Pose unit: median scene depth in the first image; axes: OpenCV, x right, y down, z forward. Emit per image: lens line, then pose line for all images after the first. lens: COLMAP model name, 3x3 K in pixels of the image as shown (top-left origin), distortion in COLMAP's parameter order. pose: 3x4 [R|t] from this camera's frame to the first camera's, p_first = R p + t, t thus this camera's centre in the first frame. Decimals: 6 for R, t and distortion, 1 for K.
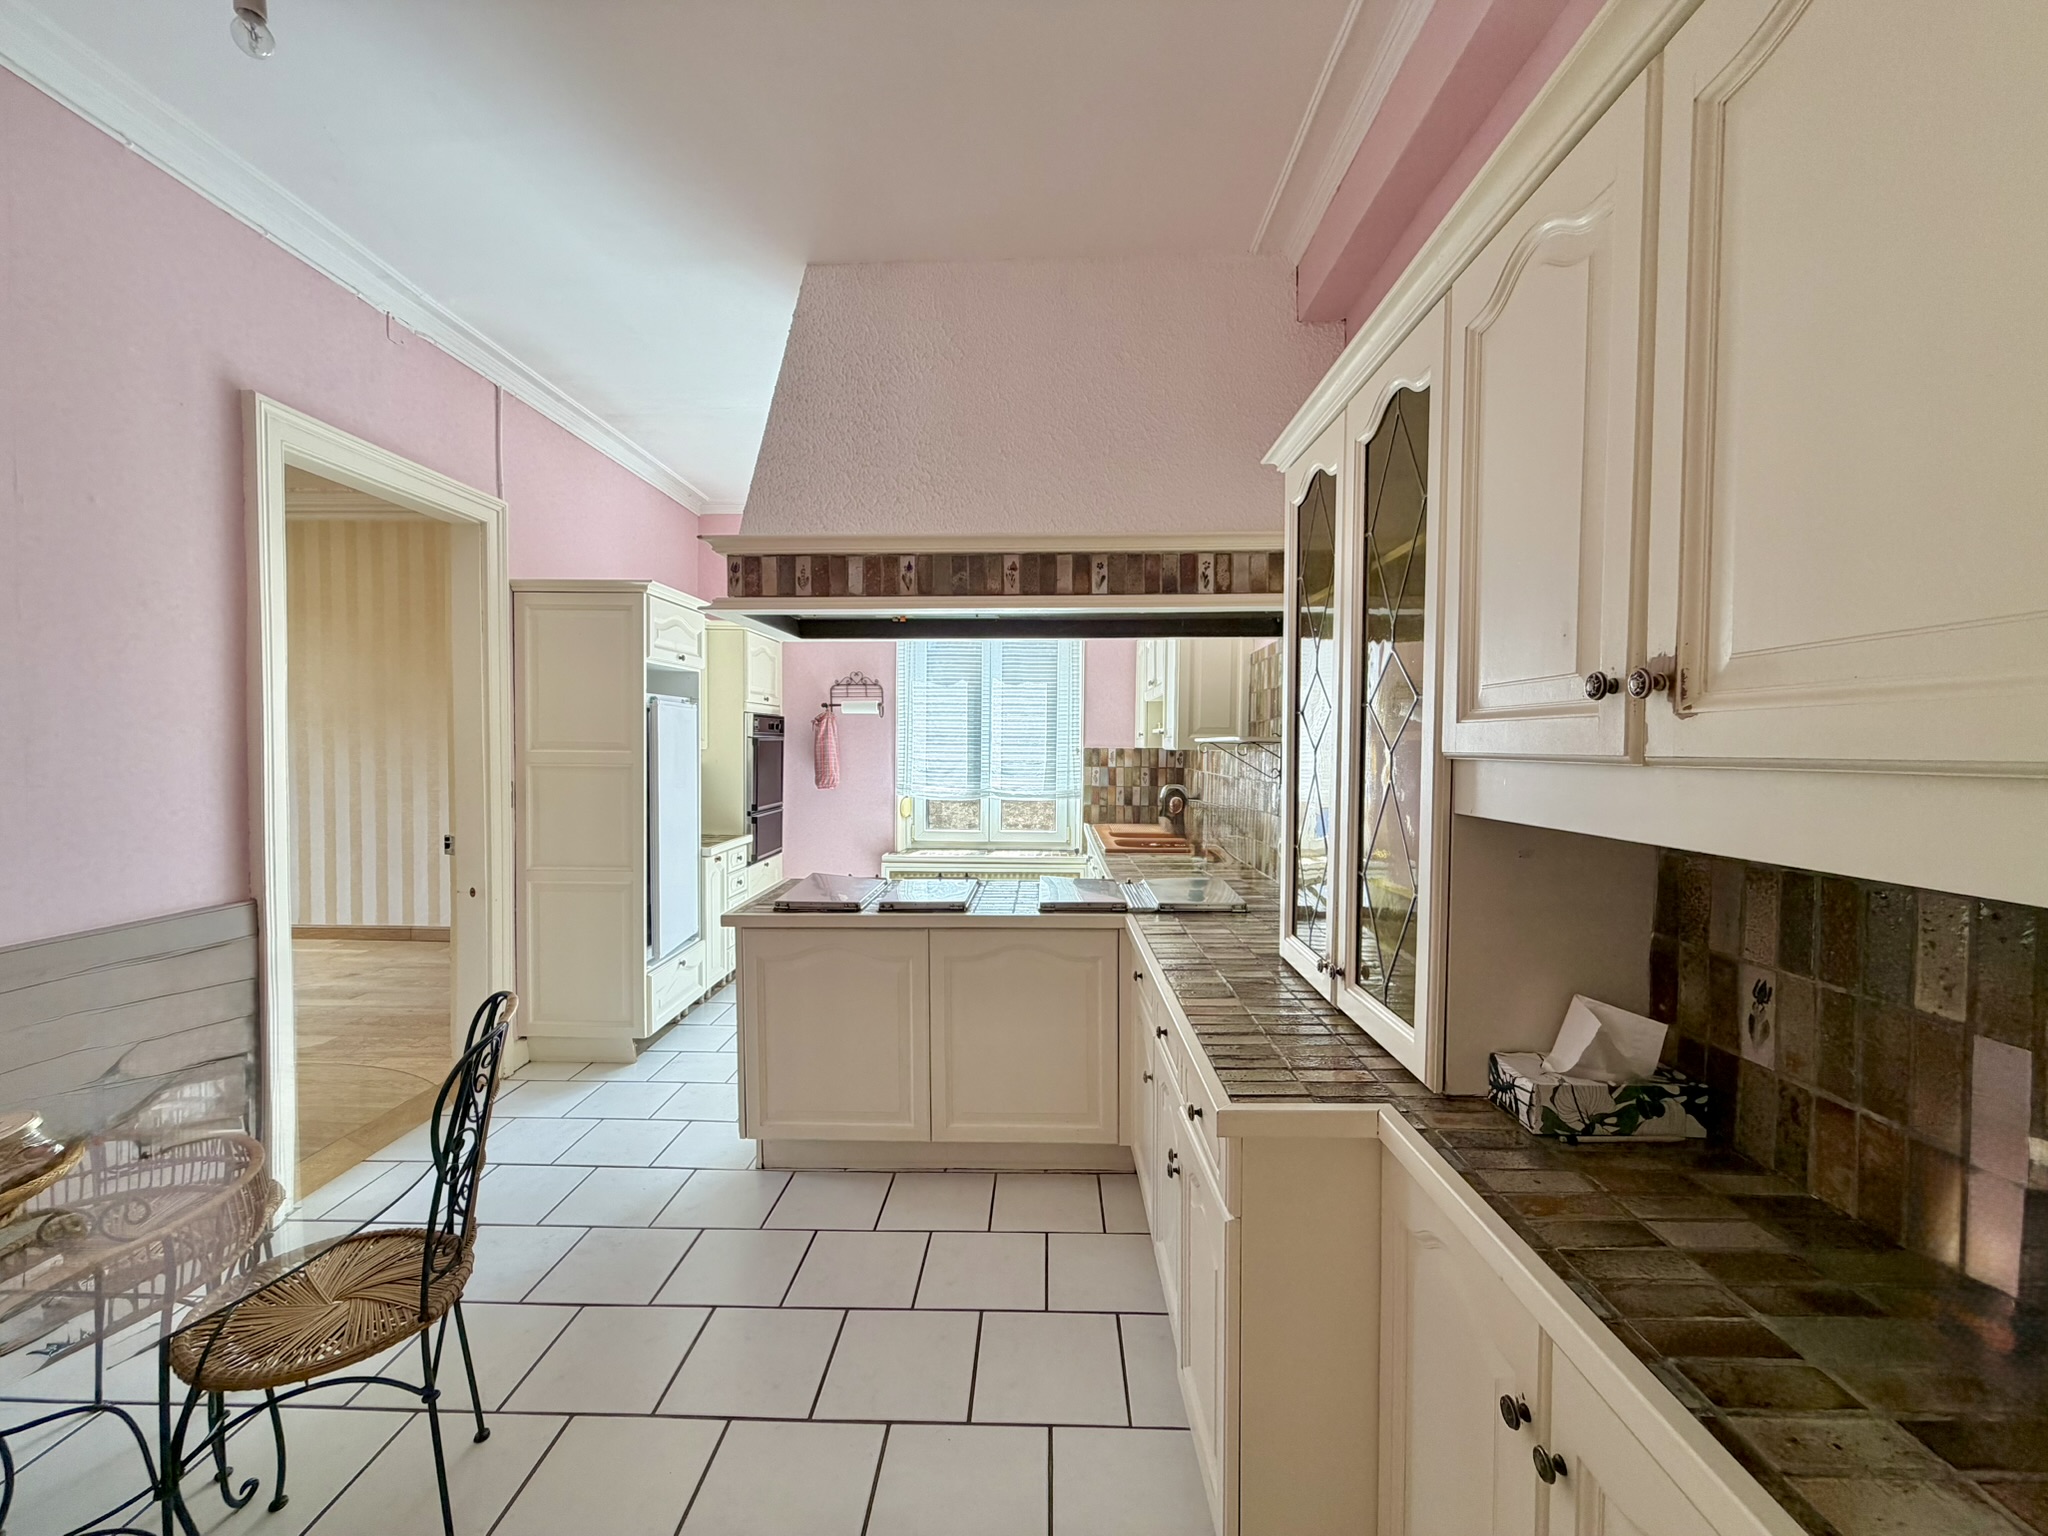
lens RADIAL K [[817.0, 0, 1024.9], [0, 817.0, 763.0], [0, 0, 1]] dist [-0.001661, 0.000164]
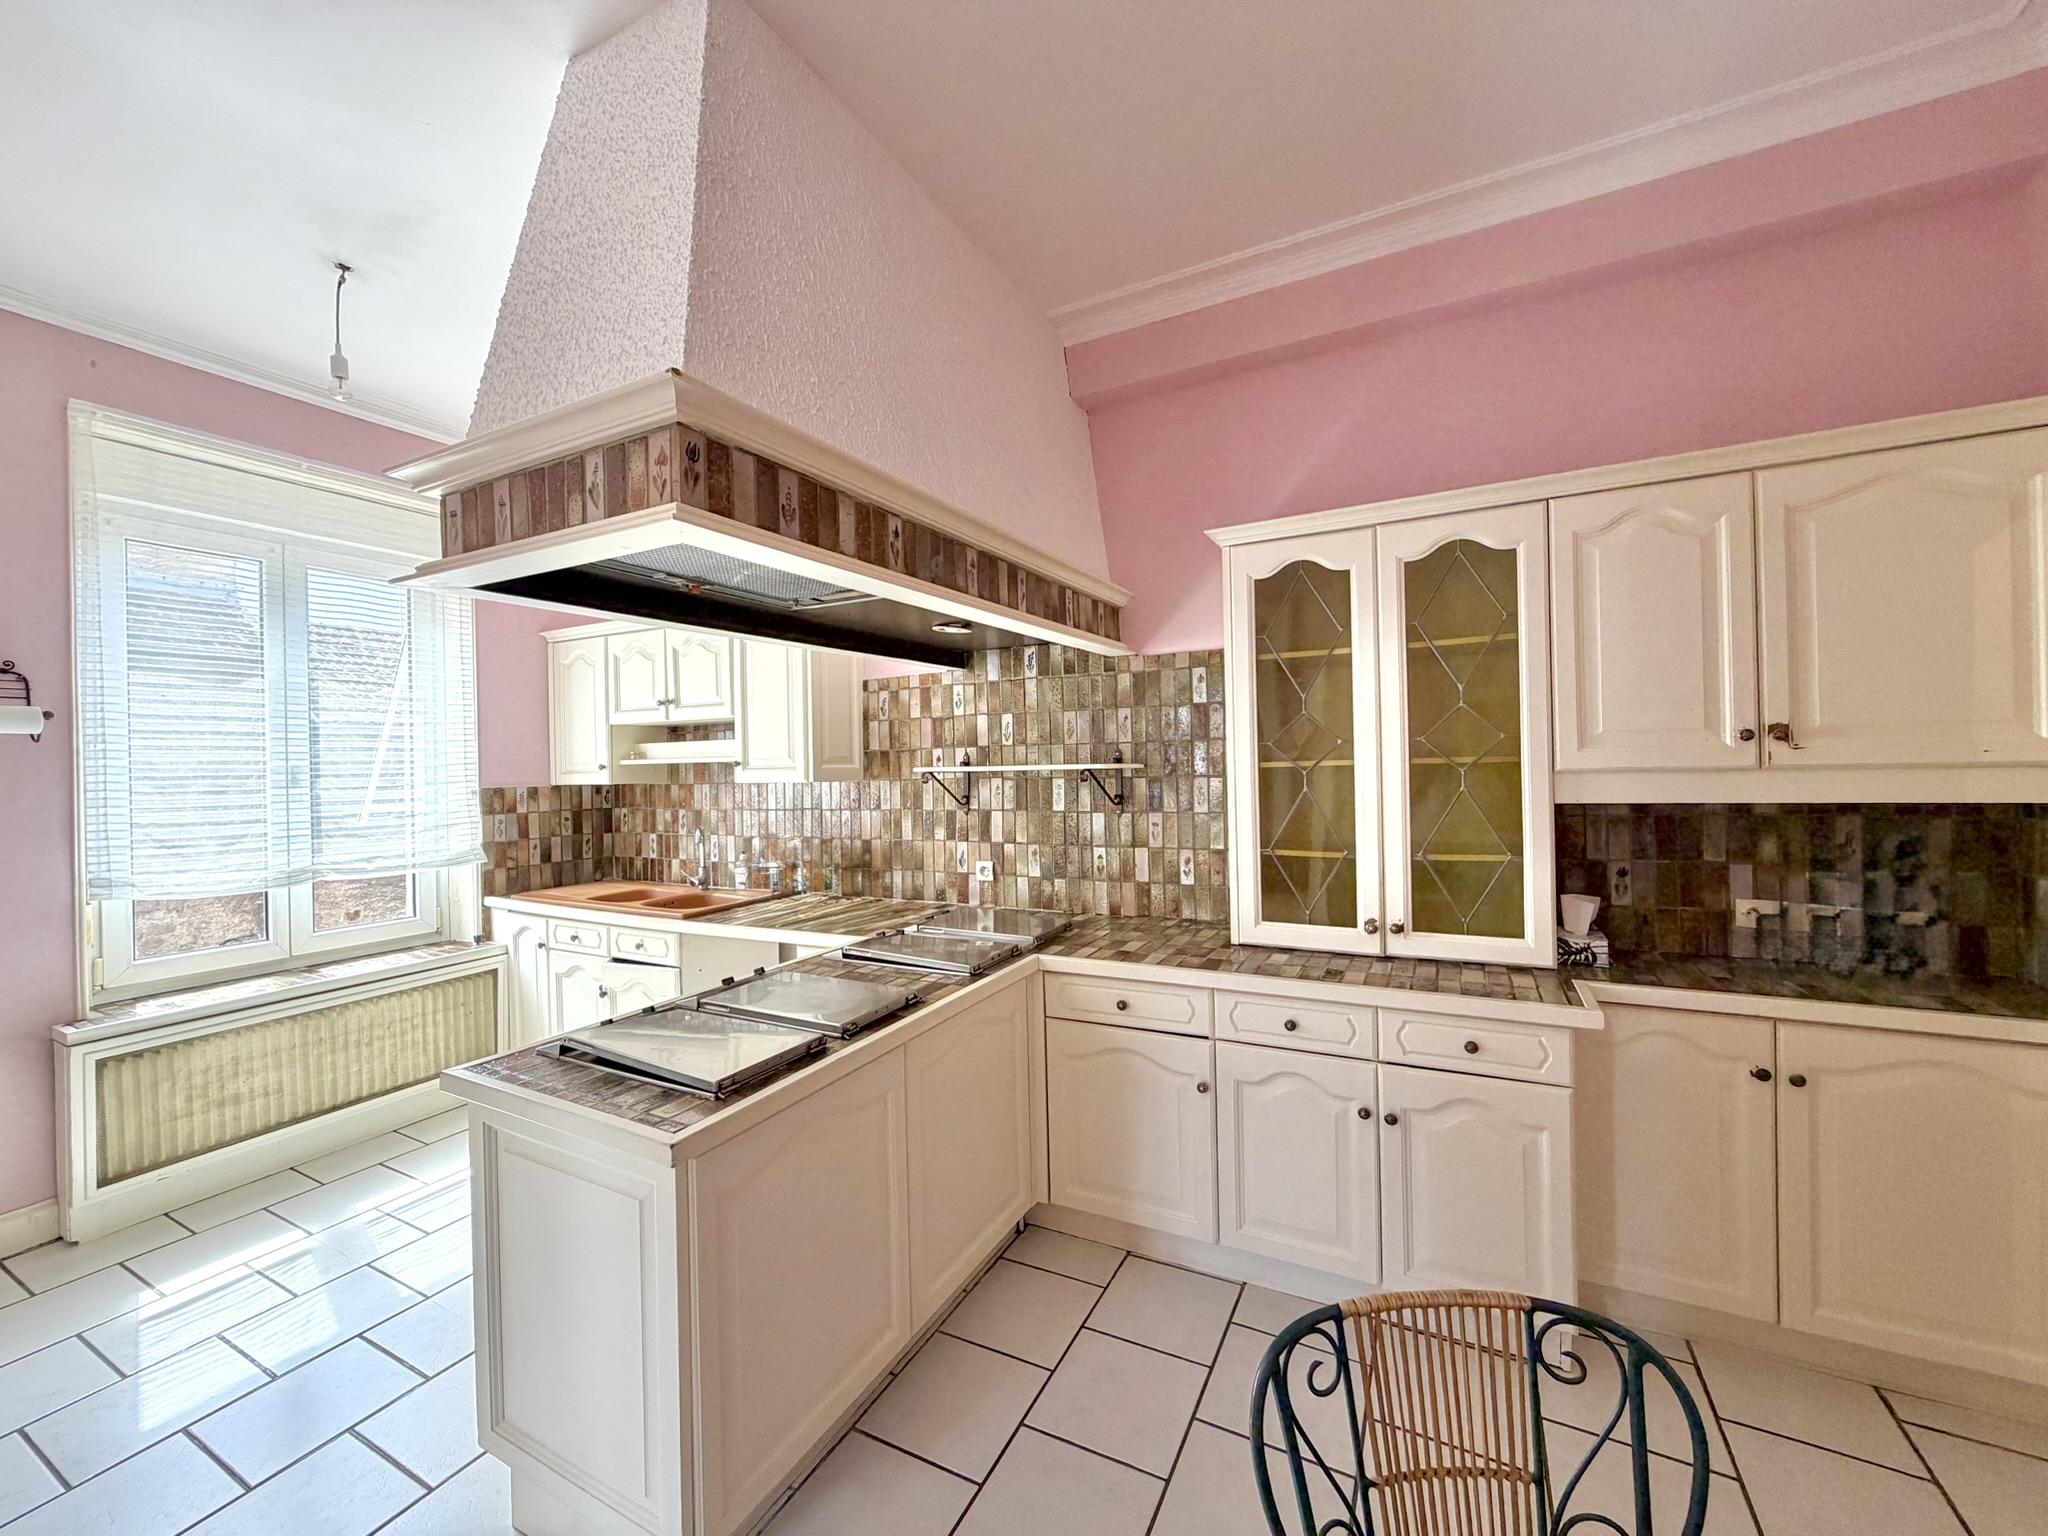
lens RADIAL K [[817.0, 0, 1023.7], [0, 817.0, 762.7], [0, 0, 1]] dist [-0.001661, 0.000164]
pose [[0.436908, -0.013607, 0.899403, -0.684443], [0.044824, 0.998973, -0.006660, -0.028952], [-0.898389, 0.043224, 0.437069, 0.559836]]
